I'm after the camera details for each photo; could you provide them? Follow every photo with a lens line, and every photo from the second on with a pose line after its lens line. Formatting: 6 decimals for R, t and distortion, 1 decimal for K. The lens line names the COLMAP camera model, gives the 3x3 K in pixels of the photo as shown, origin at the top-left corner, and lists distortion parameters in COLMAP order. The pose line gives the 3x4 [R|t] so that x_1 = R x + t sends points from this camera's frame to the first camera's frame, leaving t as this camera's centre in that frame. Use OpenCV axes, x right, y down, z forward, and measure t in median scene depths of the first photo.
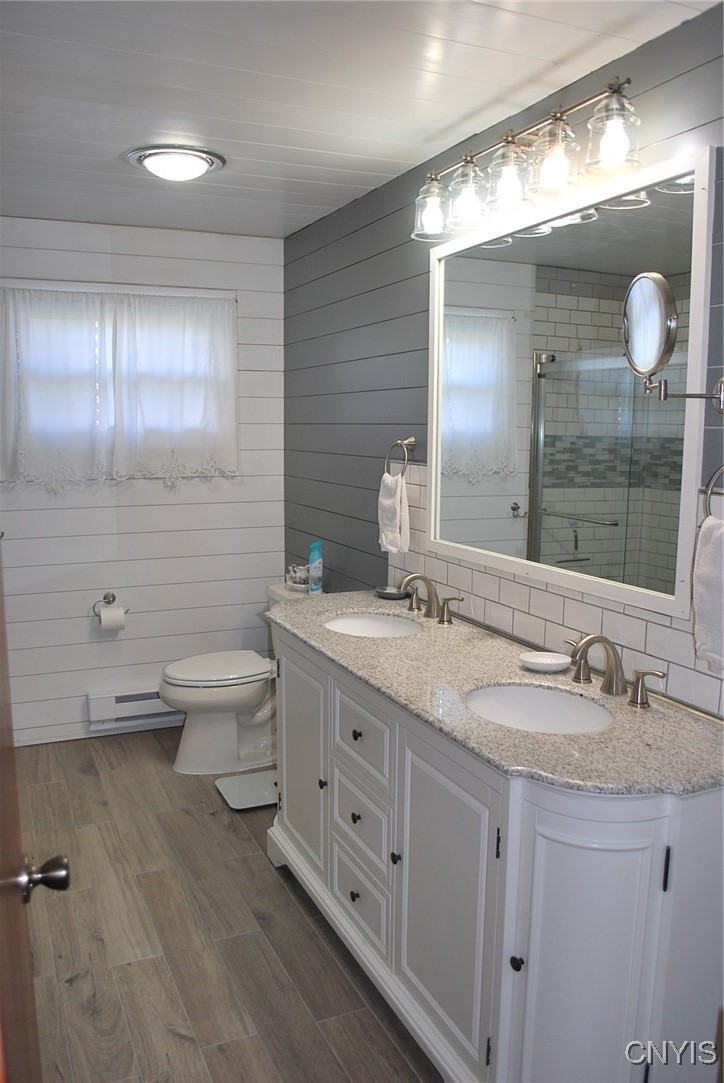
lens RADIAL K [[851.9, 0, 360.4], [0, 851.9, 558.2], [0, 0, 1]] dist [-0.080766, 0.003419]
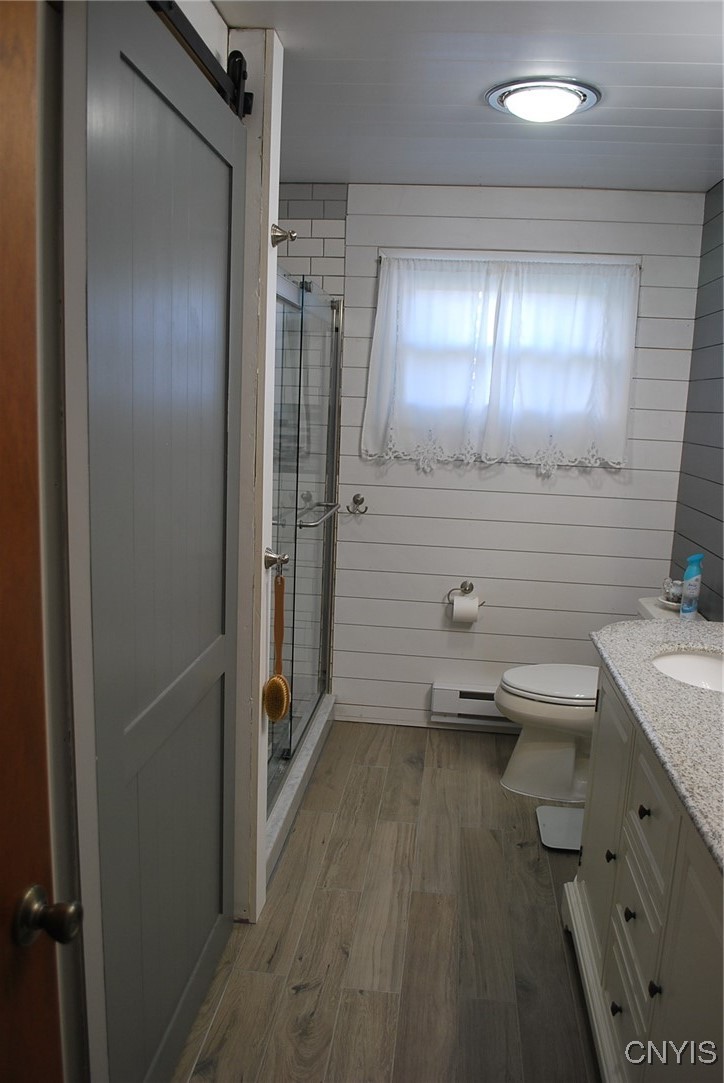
lens RADIAL K [[851.9, 0, 360.4], [0, 851.9, 558.2], [0, 0, 1]] dist [-0.080766, 0.003419]
pose [[0.859323, 0.120941, -0.496928, 0.074344], [-0.113996, 0.992488, 0.044419, -0.014544], [0.498567, 0.018478, 0.866654, 0.126427]]
